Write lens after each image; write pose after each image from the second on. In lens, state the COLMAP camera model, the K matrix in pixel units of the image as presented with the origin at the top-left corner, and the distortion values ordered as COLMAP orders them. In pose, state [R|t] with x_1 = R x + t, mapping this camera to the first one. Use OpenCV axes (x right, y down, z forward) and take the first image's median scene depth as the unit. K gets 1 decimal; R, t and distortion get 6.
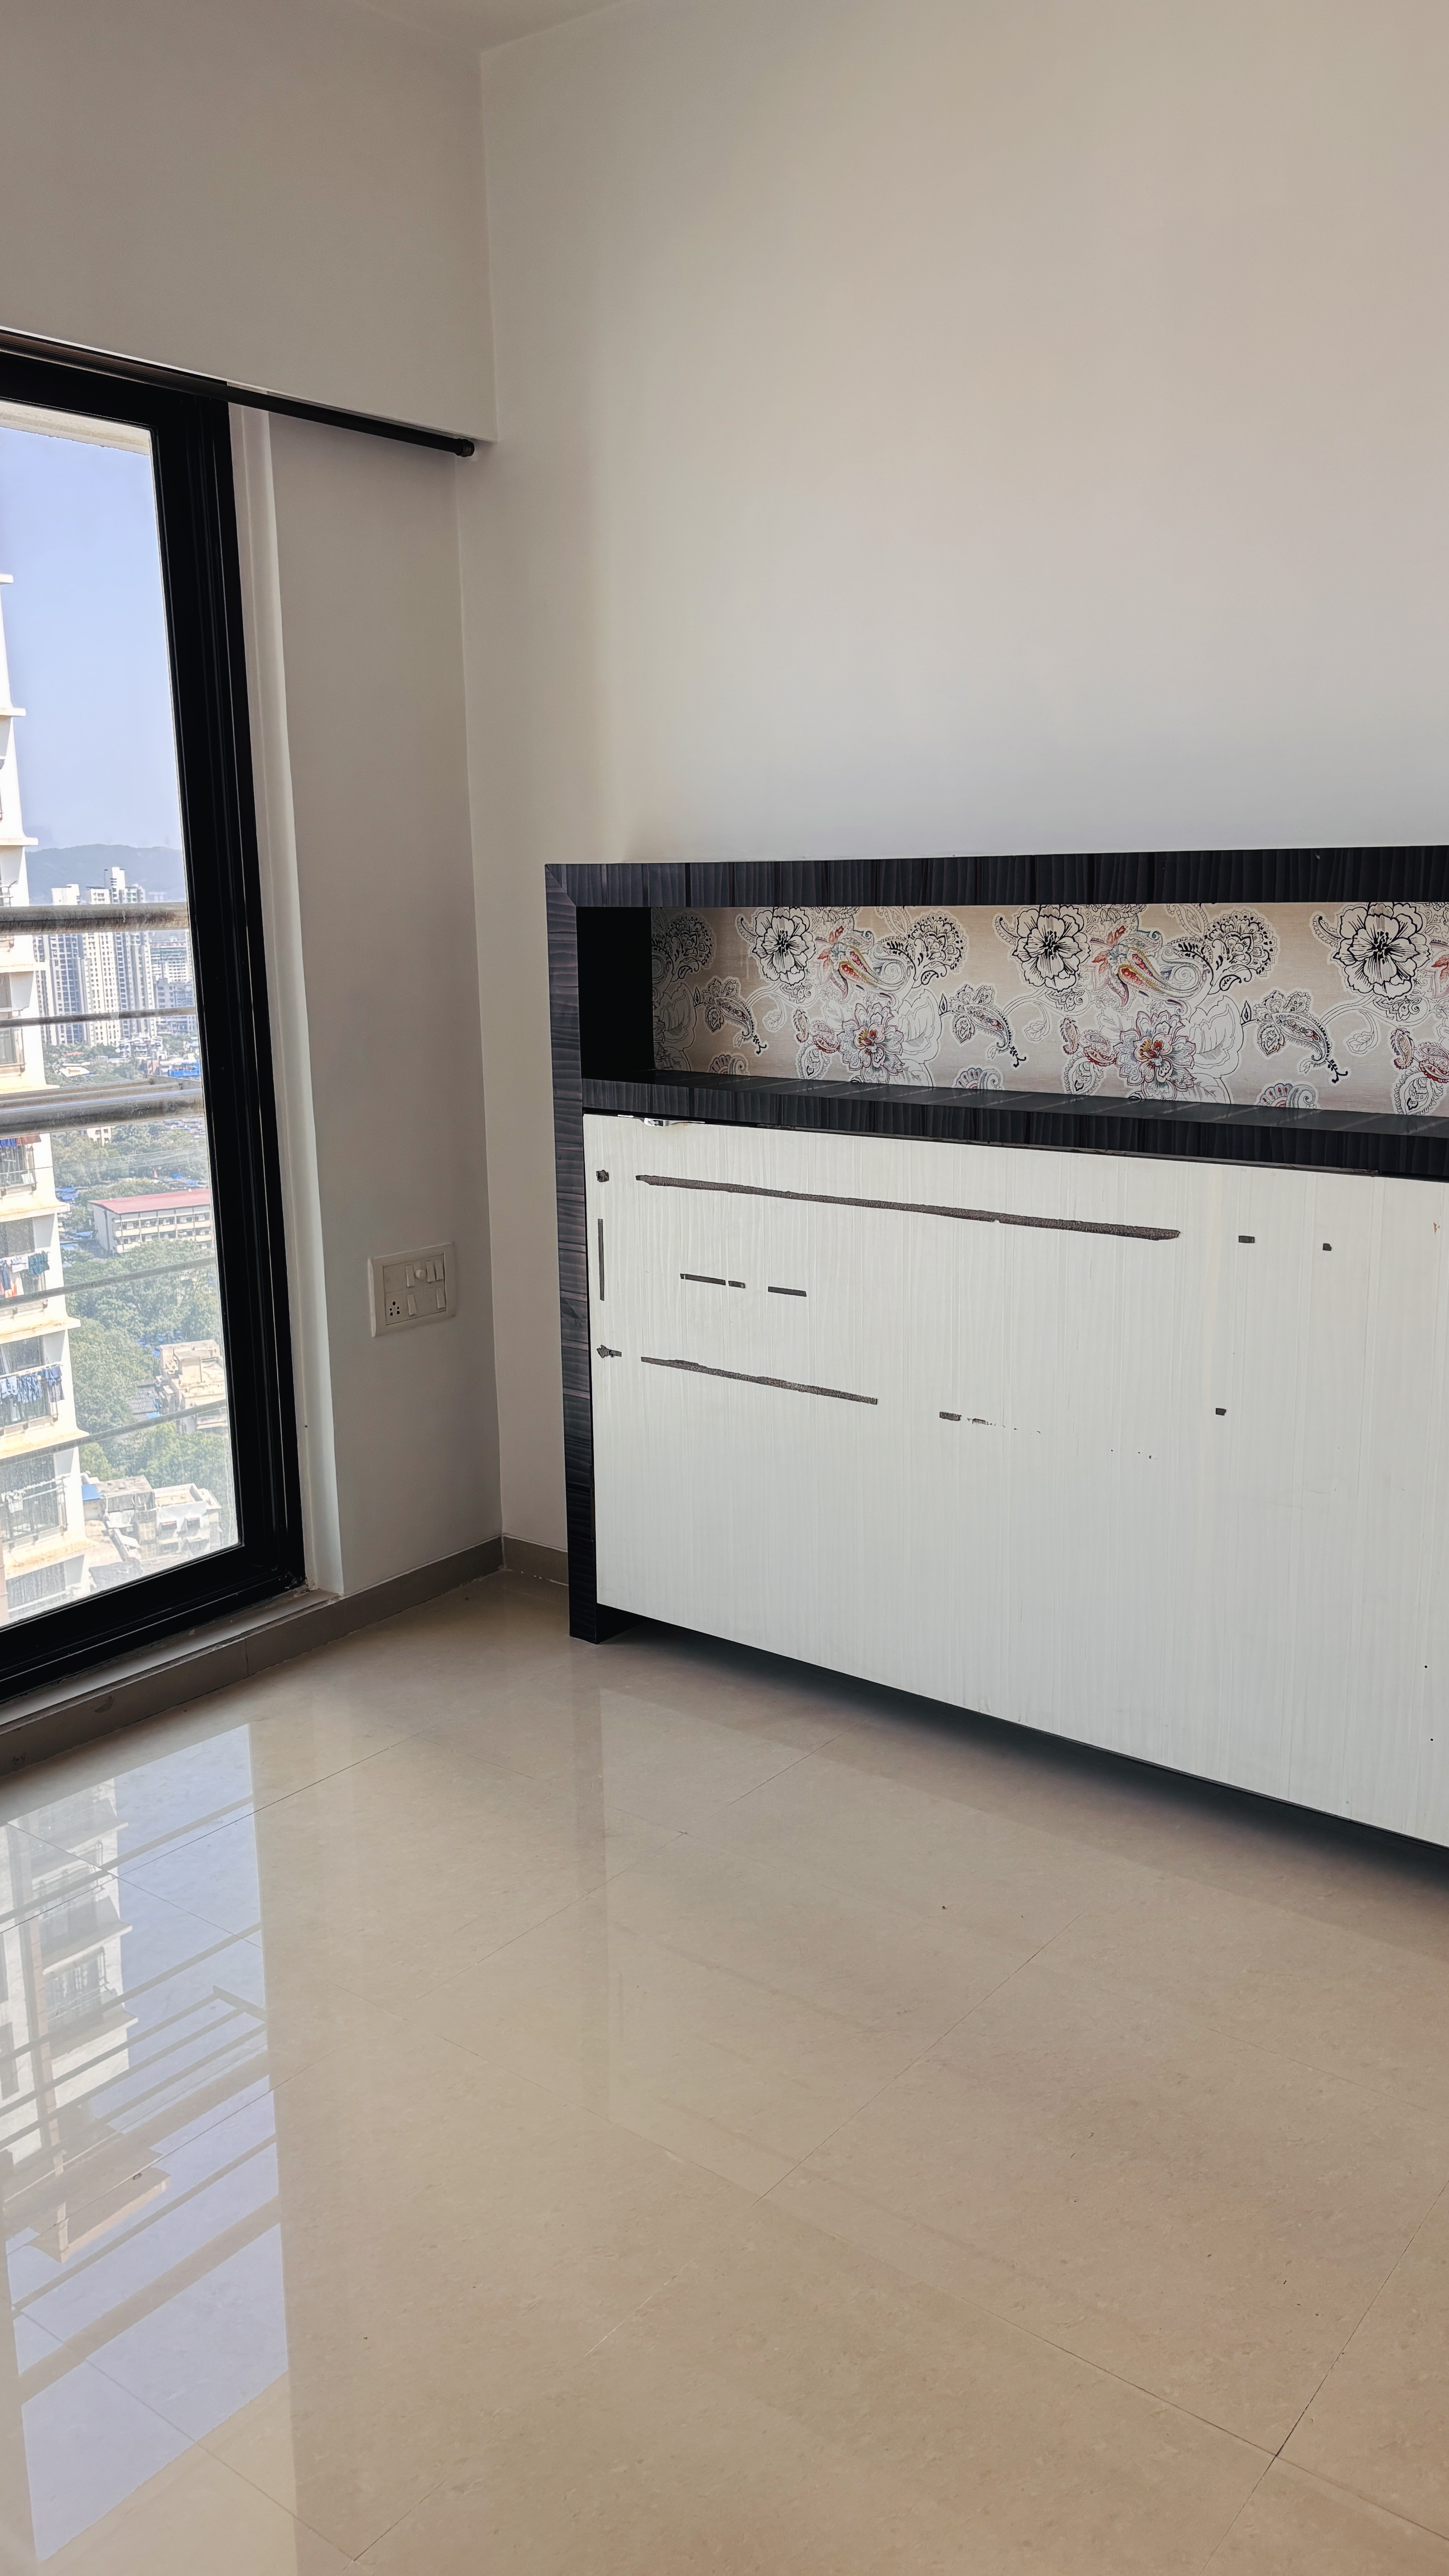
lens RADIAL K [[1950.3, 0, 726.4], [0, 1950.3, 1278.7], [0, 0, 1]] dist [-0.007400, -0.031019]
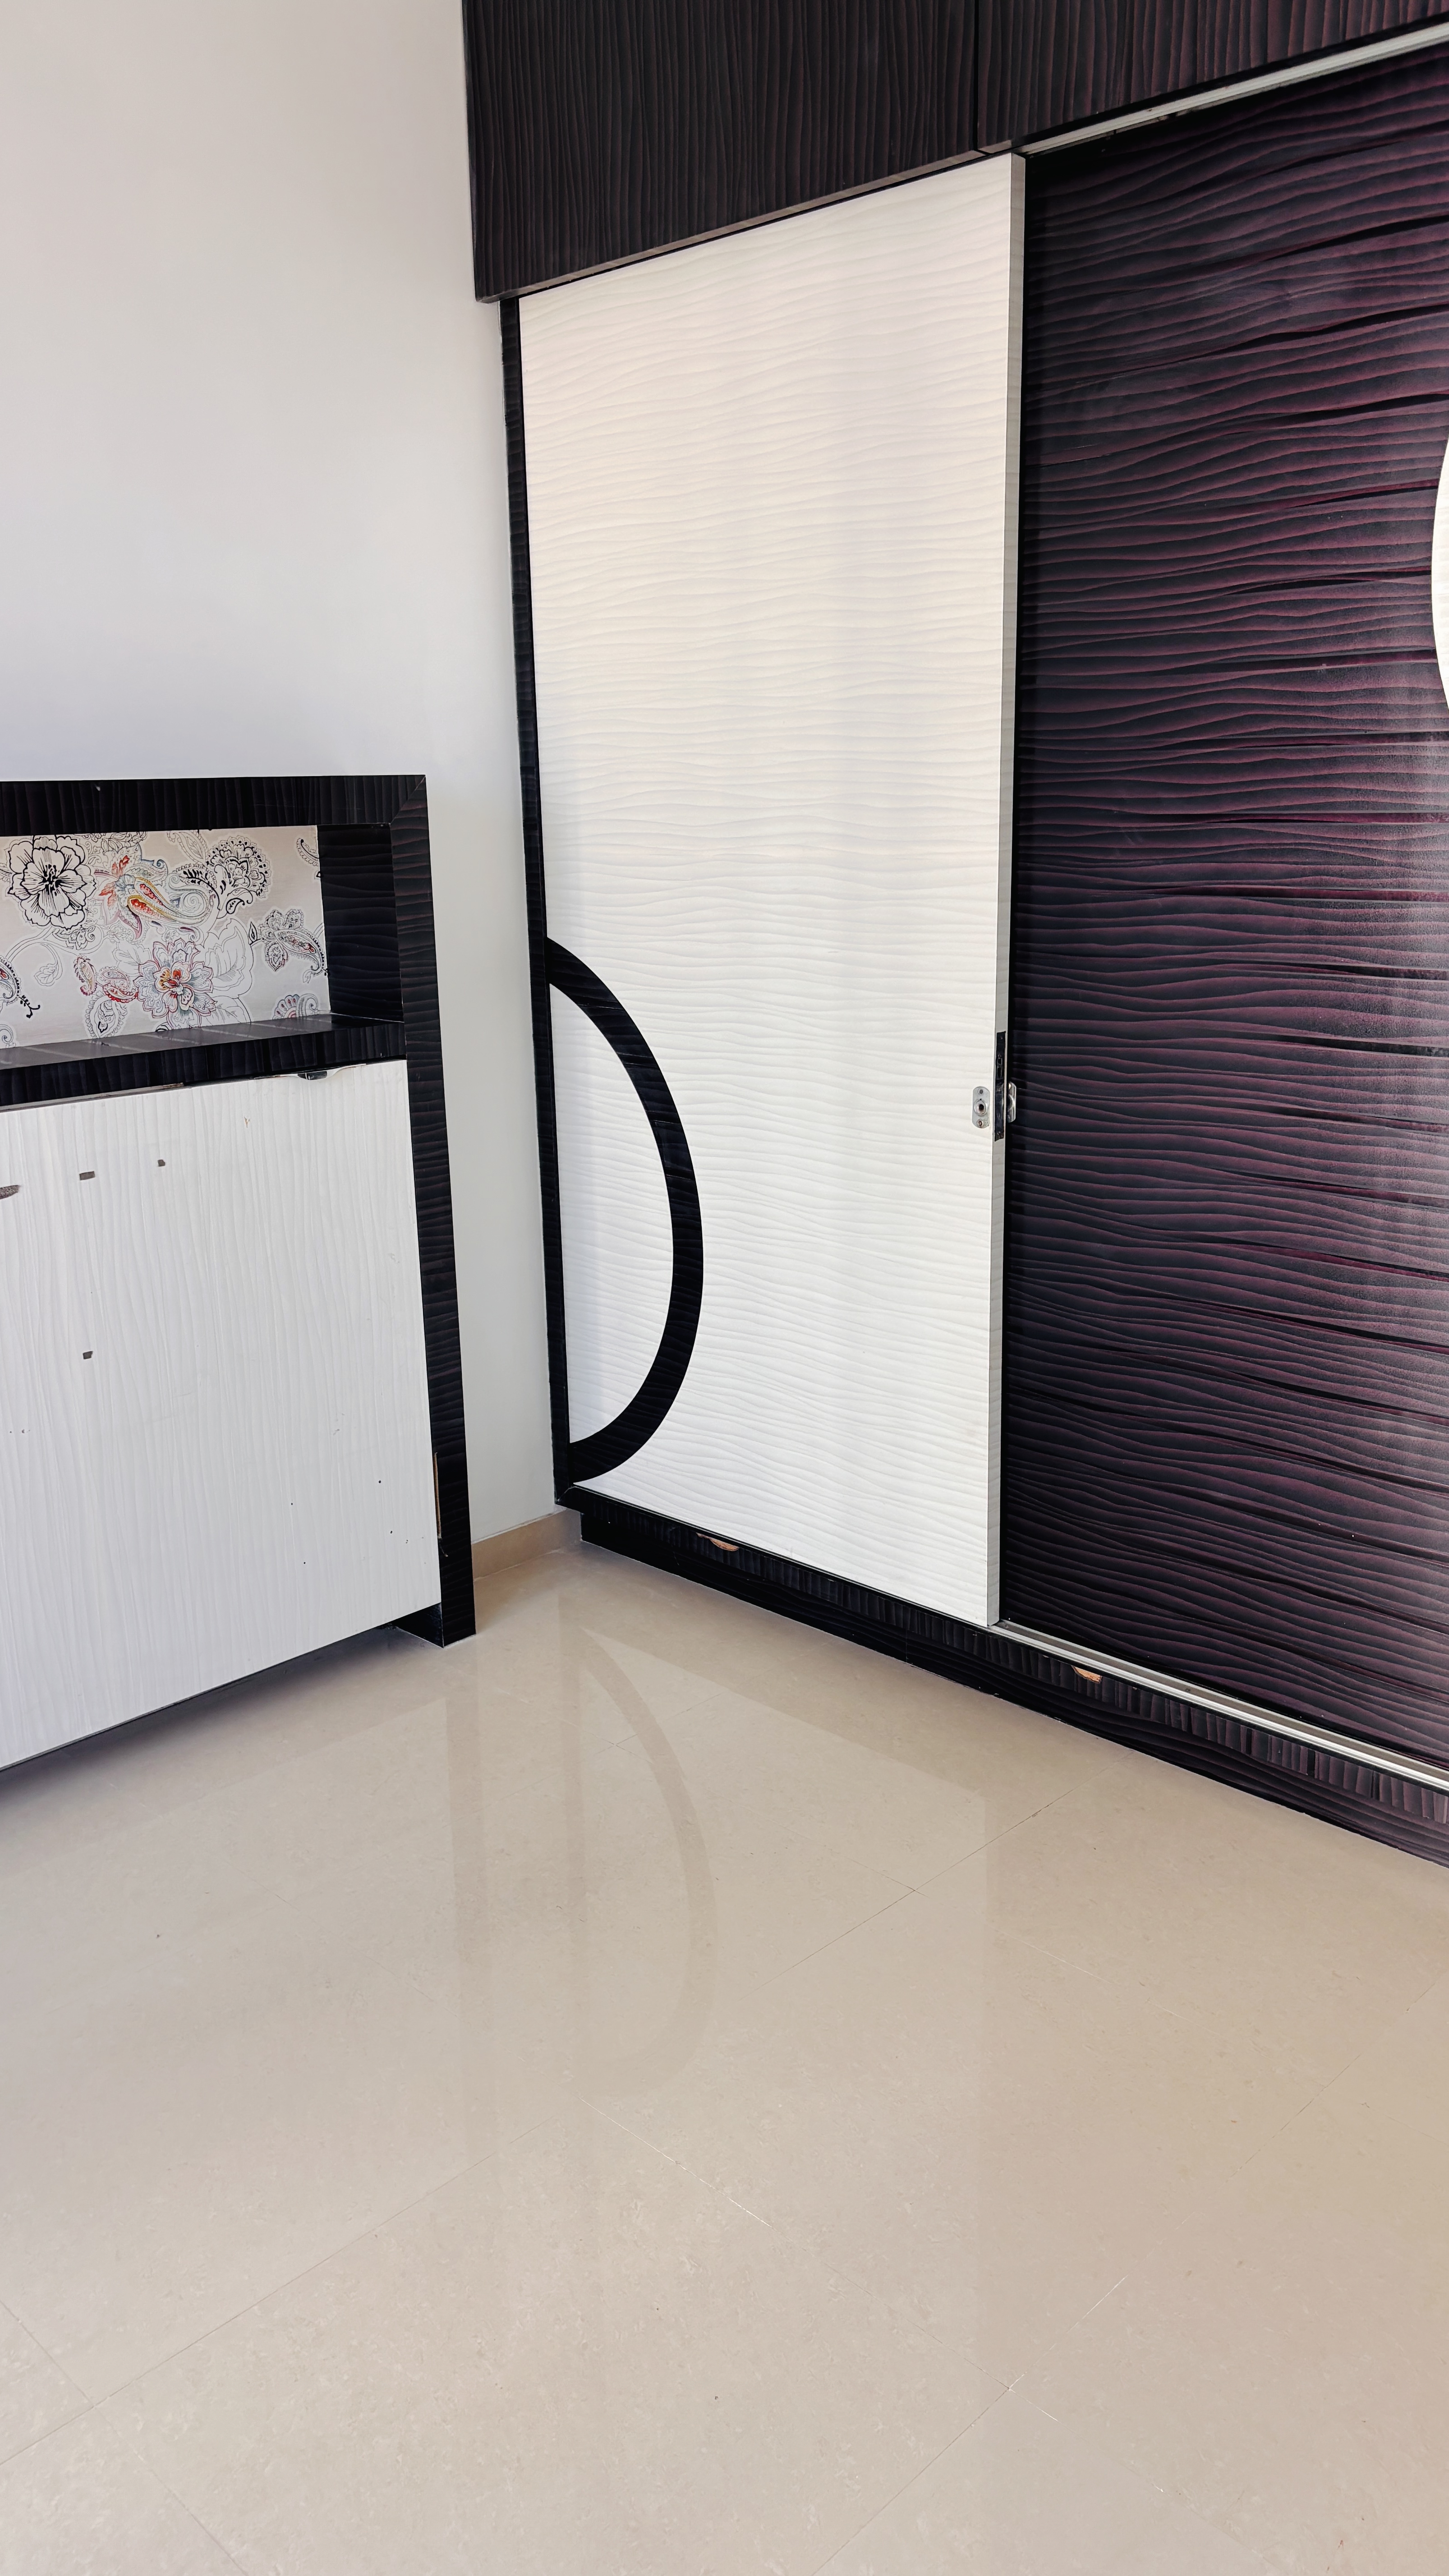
lens RADIAL K [[1950.3, 0, 724.0], [0, 1950.3, 1300.9], [0, 0, 1]] dist [-0.007400, -0.031019]
pose [[0.150966, -0.237067, 0.959692, -0.739846], [0.215227, 0.955412, 0.202153, -0.101805], [-0.964825, 0.176034, 0.195257, 0.567234]]
